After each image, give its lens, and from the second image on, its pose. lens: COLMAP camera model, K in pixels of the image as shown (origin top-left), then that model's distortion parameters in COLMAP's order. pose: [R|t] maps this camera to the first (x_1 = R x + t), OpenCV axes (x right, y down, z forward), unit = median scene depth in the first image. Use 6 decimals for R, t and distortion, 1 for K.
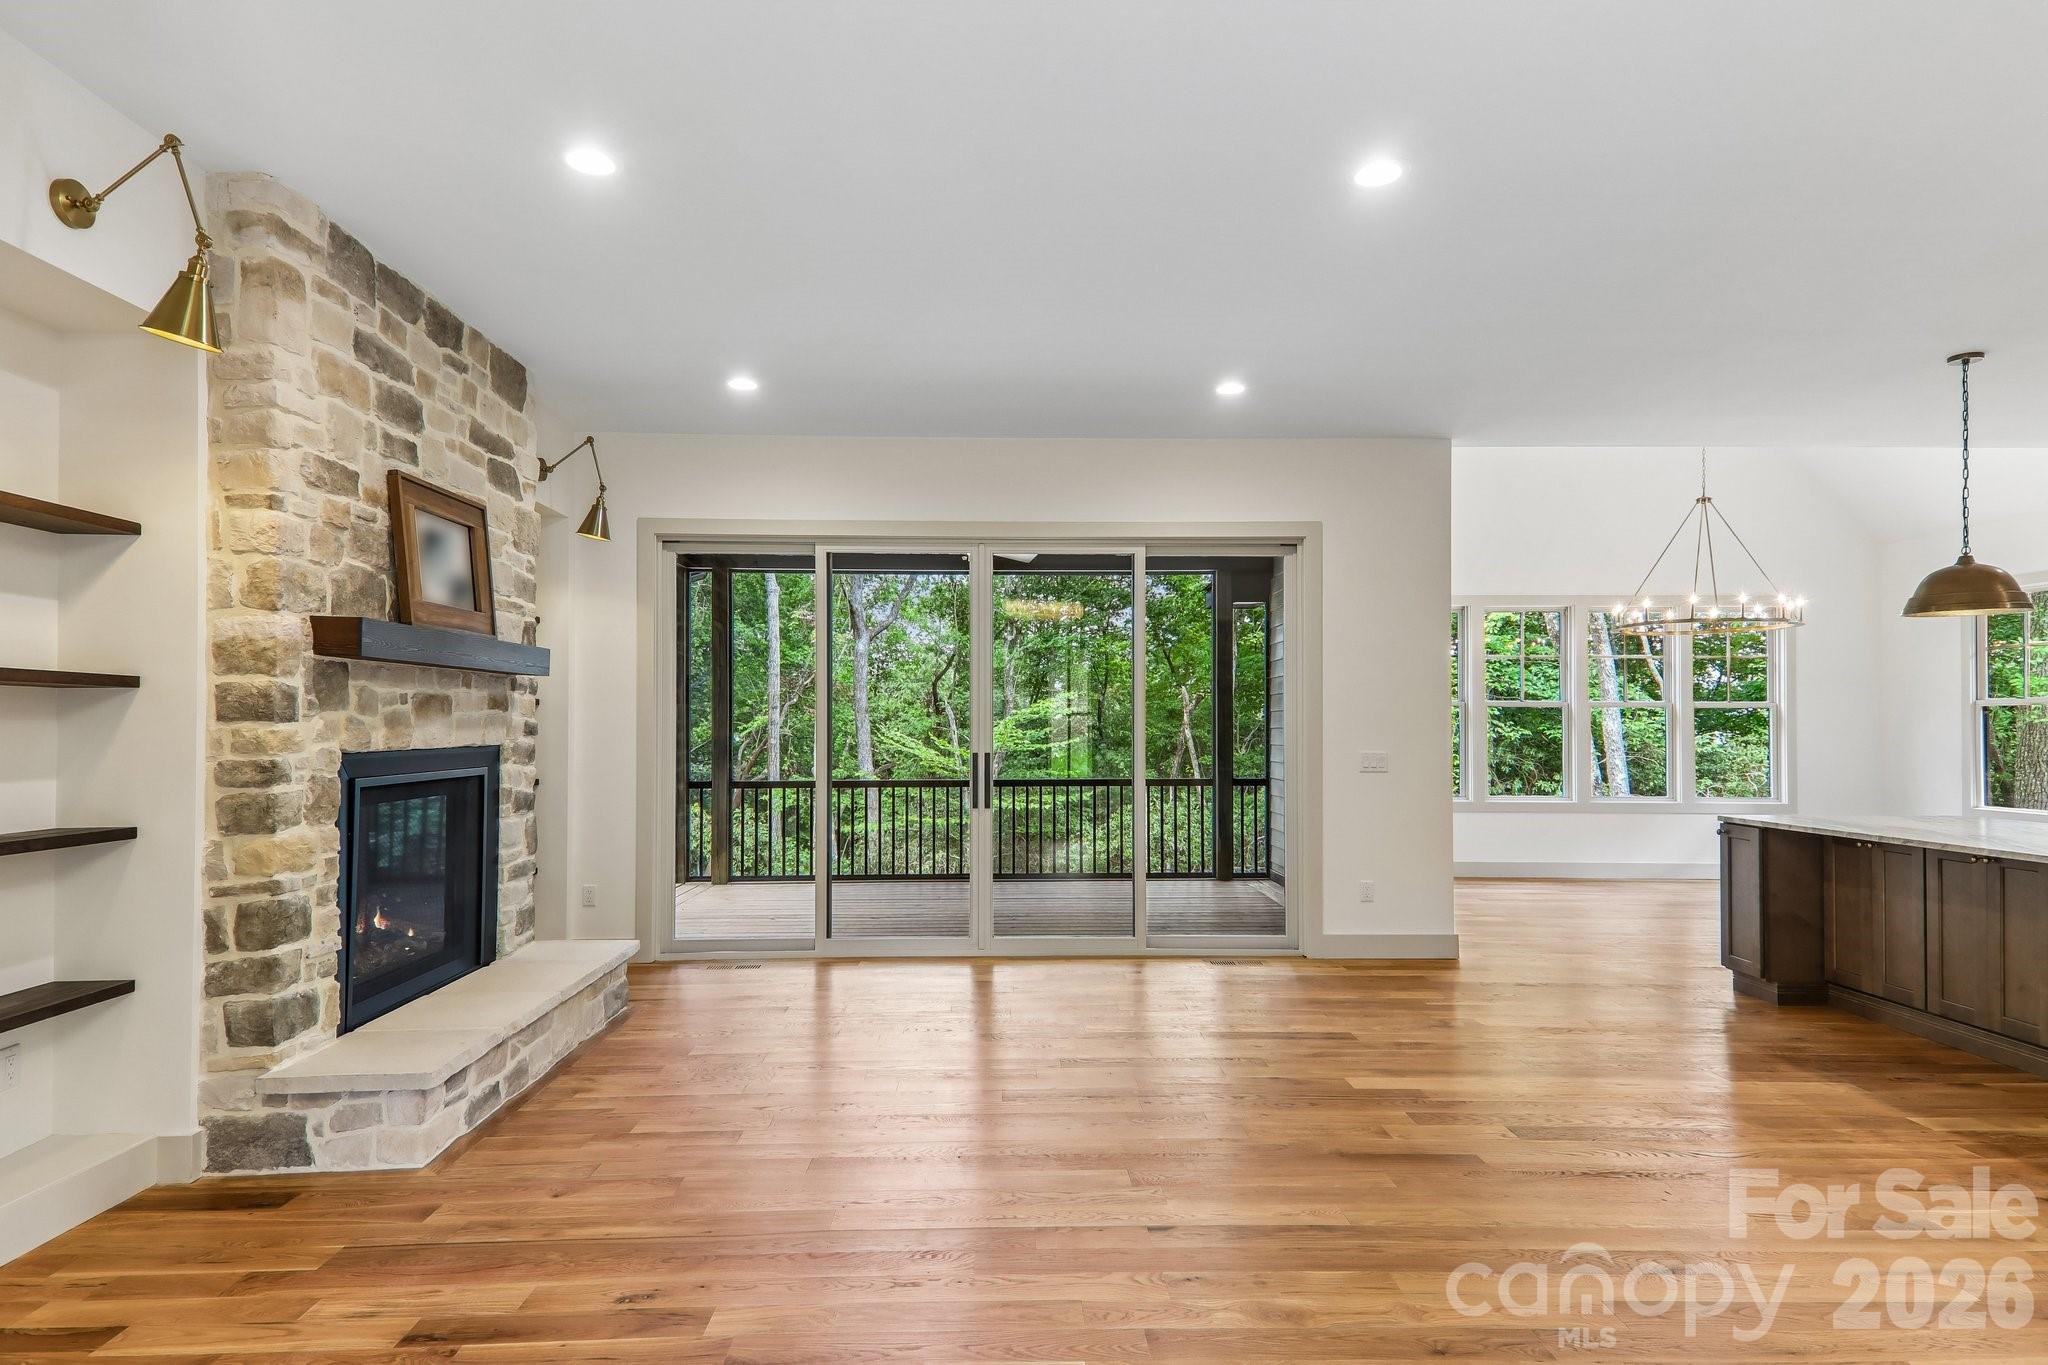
lens RADIAL K [[1121.9, 0, 1019.4], [0, 1121.9, 708.6], [0, 0, 1]] dist [0.108161, -0.069786]
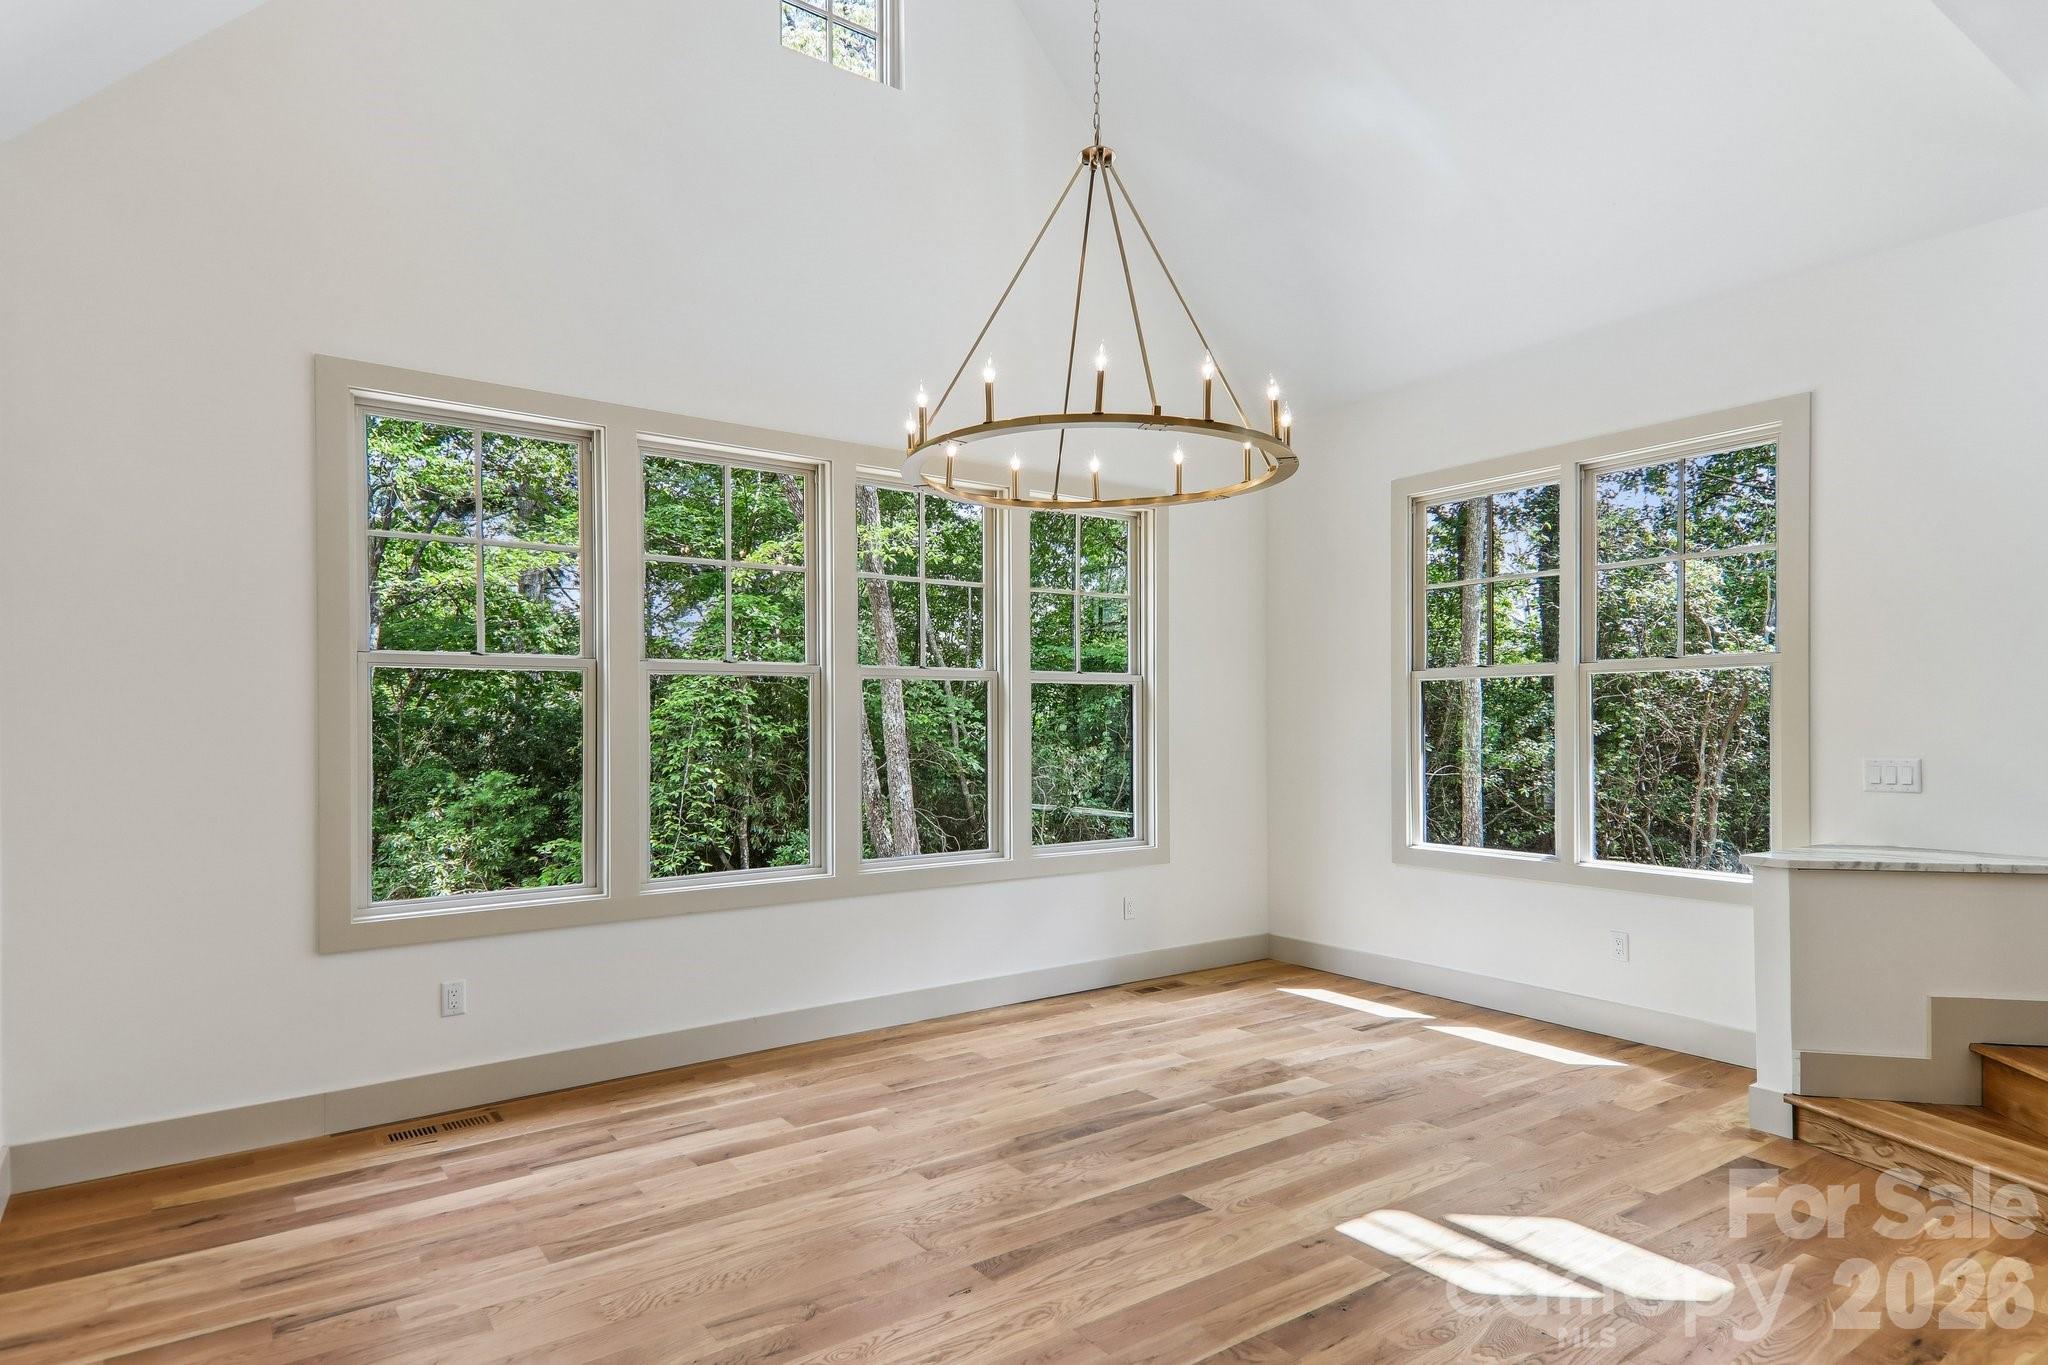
lens RADIAL K [[1121.9, 0, 1019.4], [0, 1121.9, 708.6], [0, 0, 1]] dist [0.108161, -0.069786]
pose [[0.830028, 0.002566, 0.557715, 0.445410], [-0.003406, 0.999994, 0.000468, 0.018595], [-0.557711, -0.002288, 0.830032, 0.879435]]
